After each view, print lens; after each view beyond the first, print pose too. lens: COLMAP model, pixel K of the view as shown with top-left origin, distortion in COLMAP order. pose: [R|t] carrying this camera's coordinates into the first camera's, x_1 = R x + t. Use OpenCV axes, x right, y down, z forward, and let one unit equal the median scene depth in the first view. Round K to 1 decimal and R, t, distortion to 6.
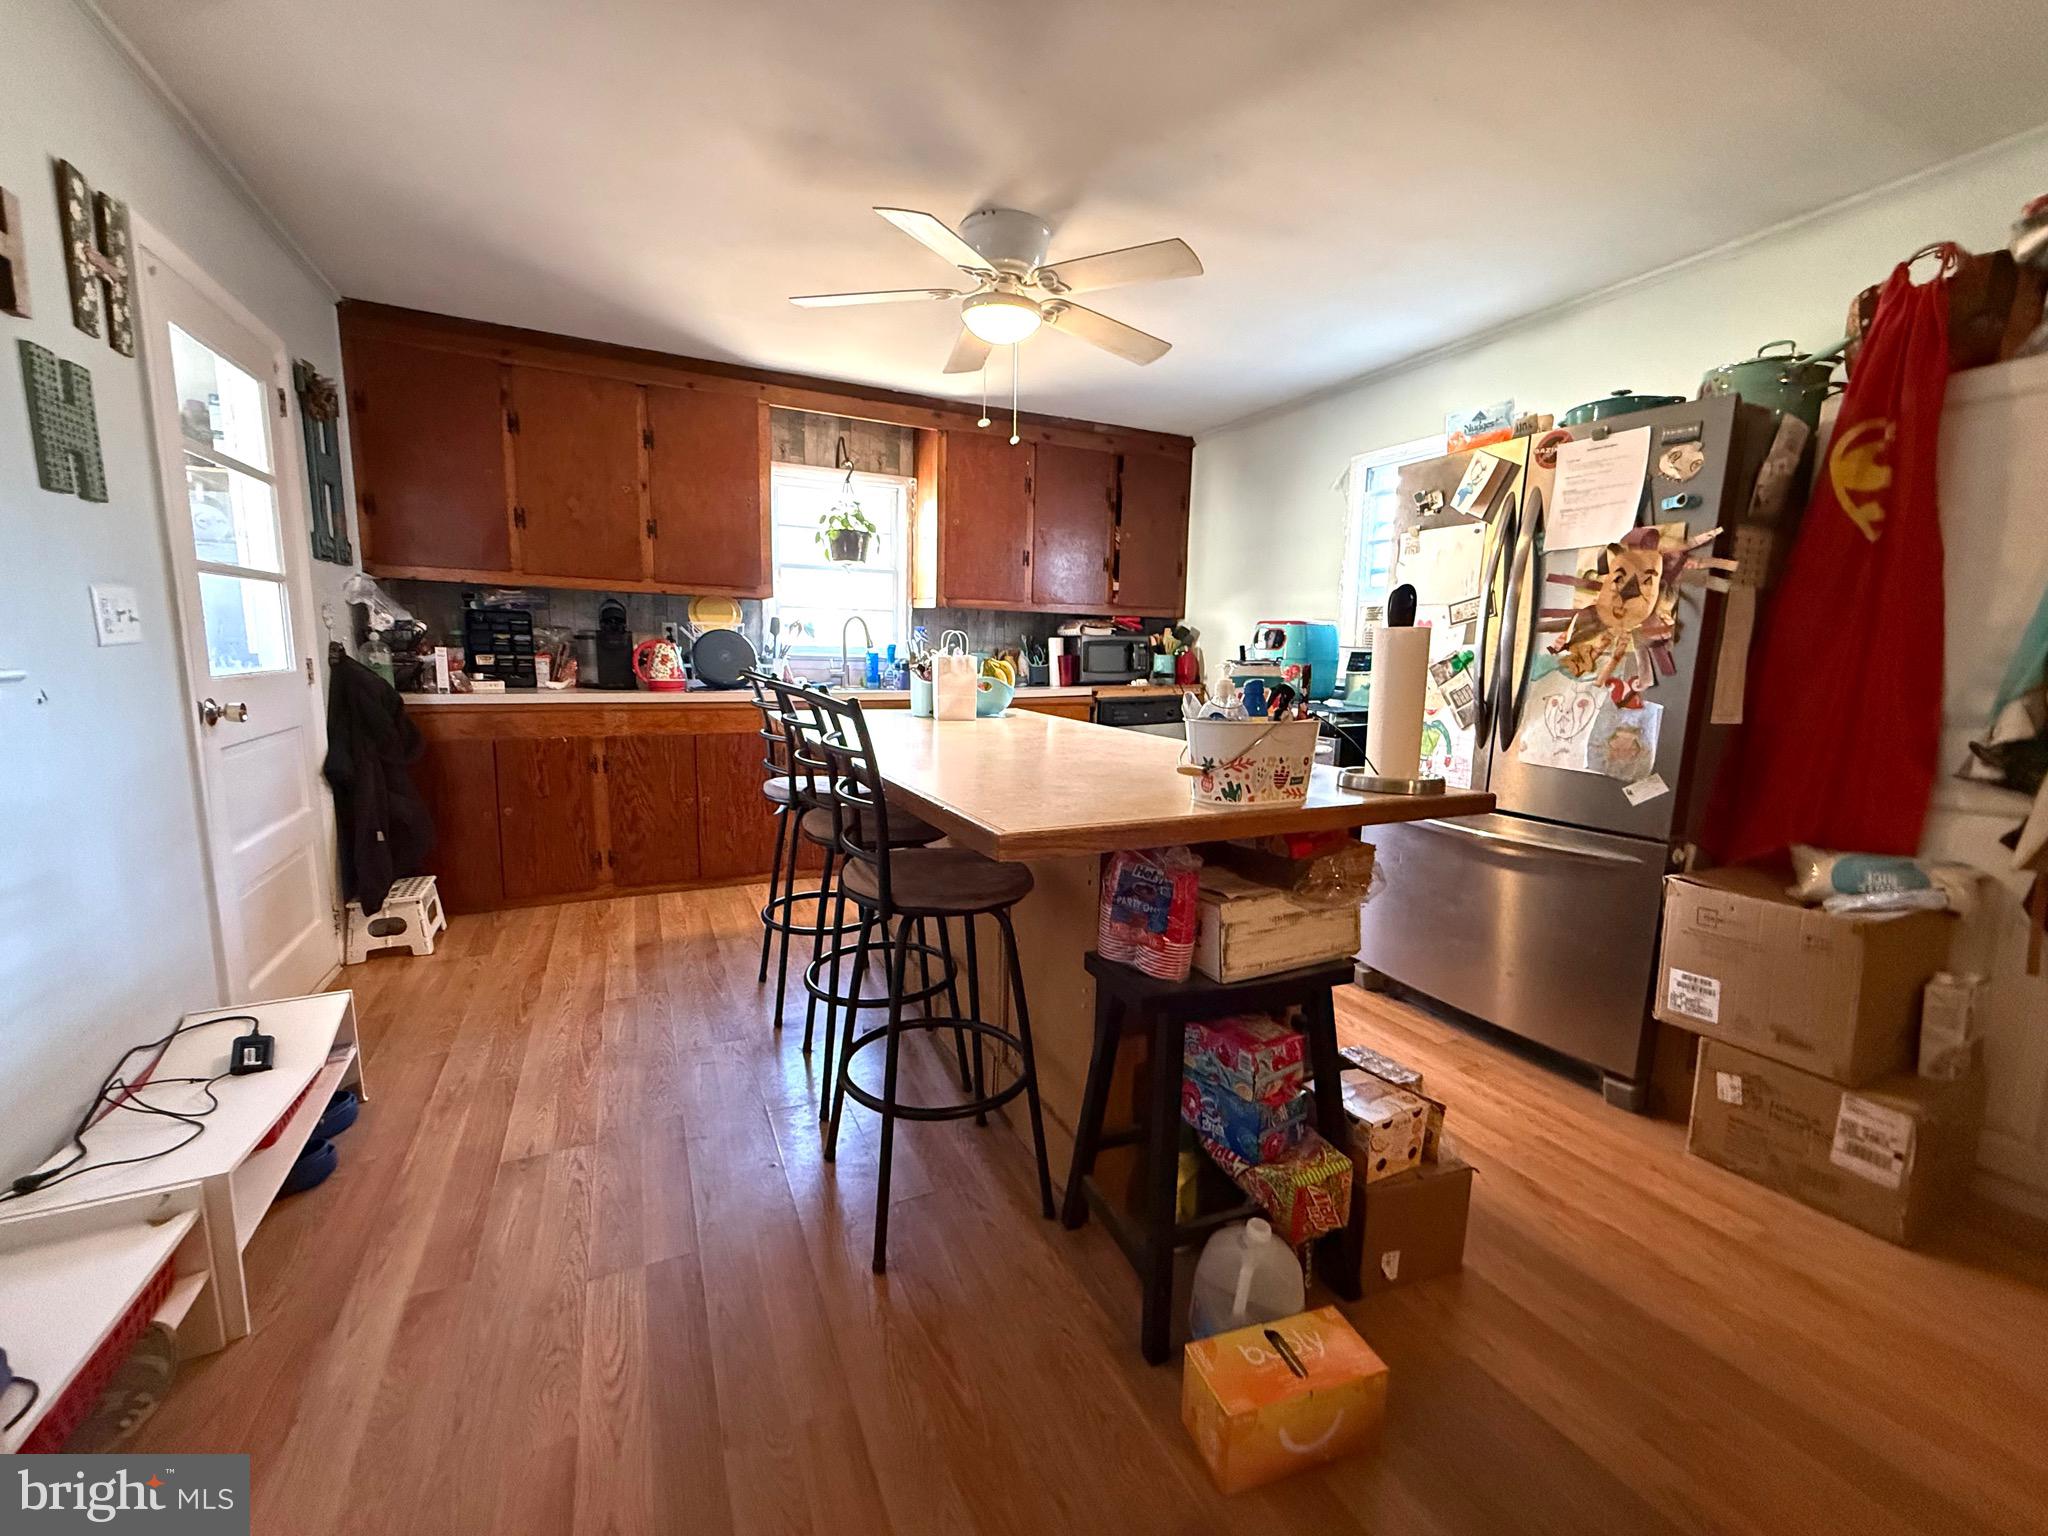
lens RADIAL K [[817.6, 0, 1022.1], [0, 817.6, 767.5], [0, 0, 1]] dist [0.000191, -0.000061]
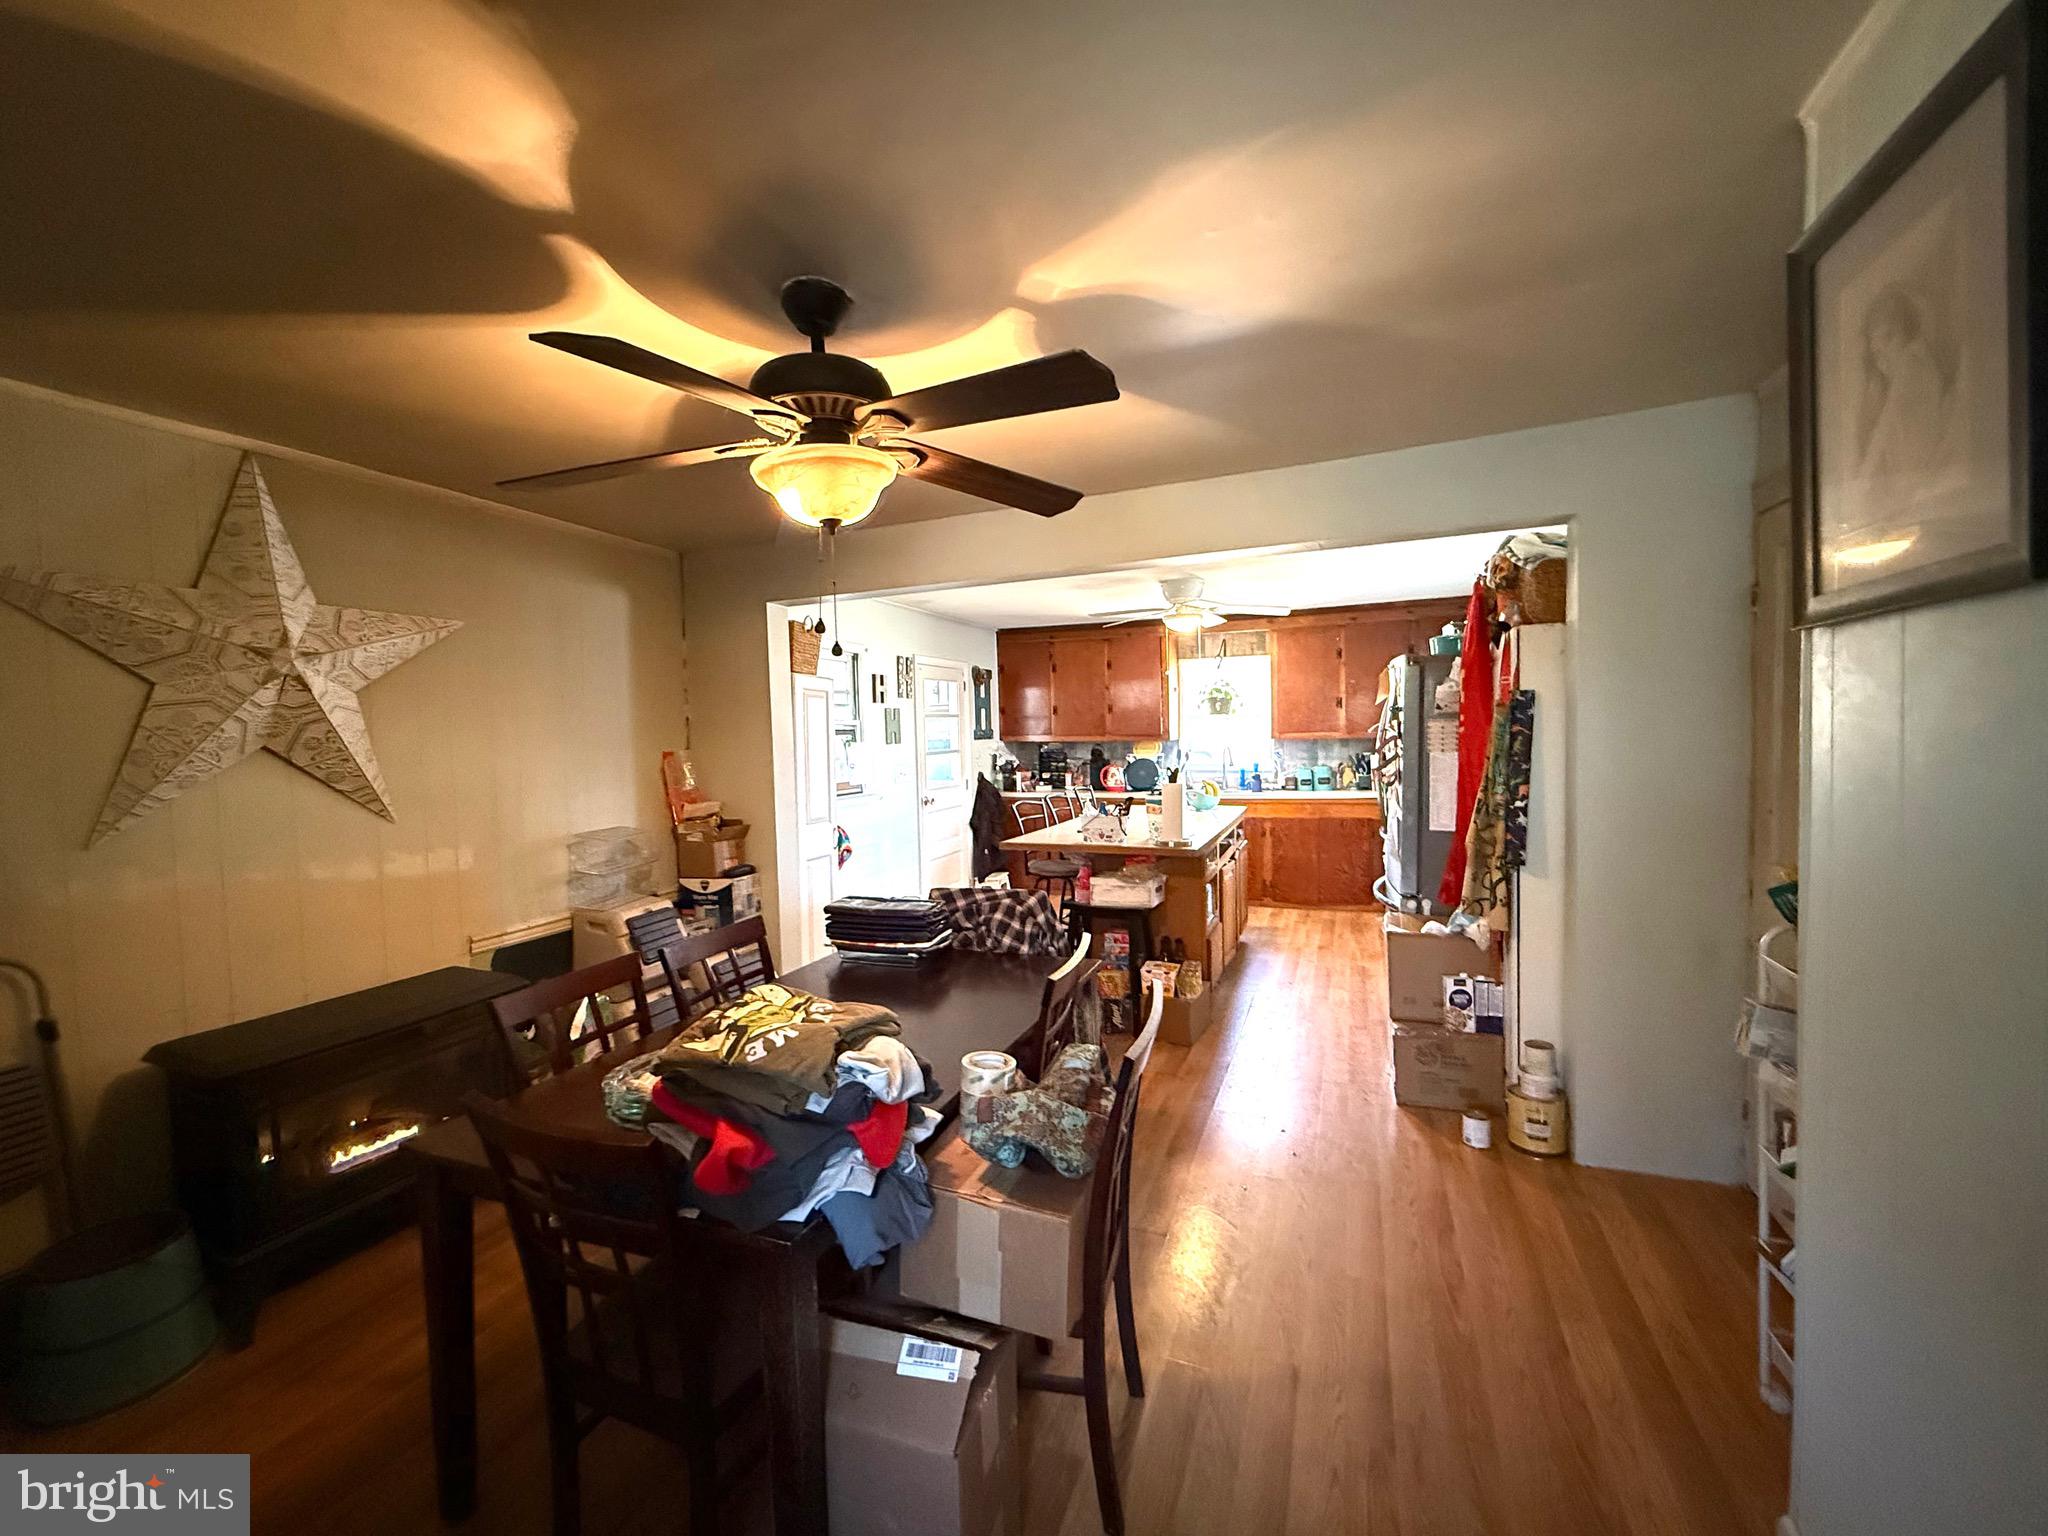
lens RADIAL K [[817.6, 0, 1019.0], [0, 817.6, 761.6], [0, 0, 1]] dist [0.000191, -0.000061]
pose [[0.672838, -0.009493, -0.739729, 1.062296], [-0.069812, 0.994641, -0.076264, -0.003088], [0.736488, 0.102956, 0.668570, -0.569876]]
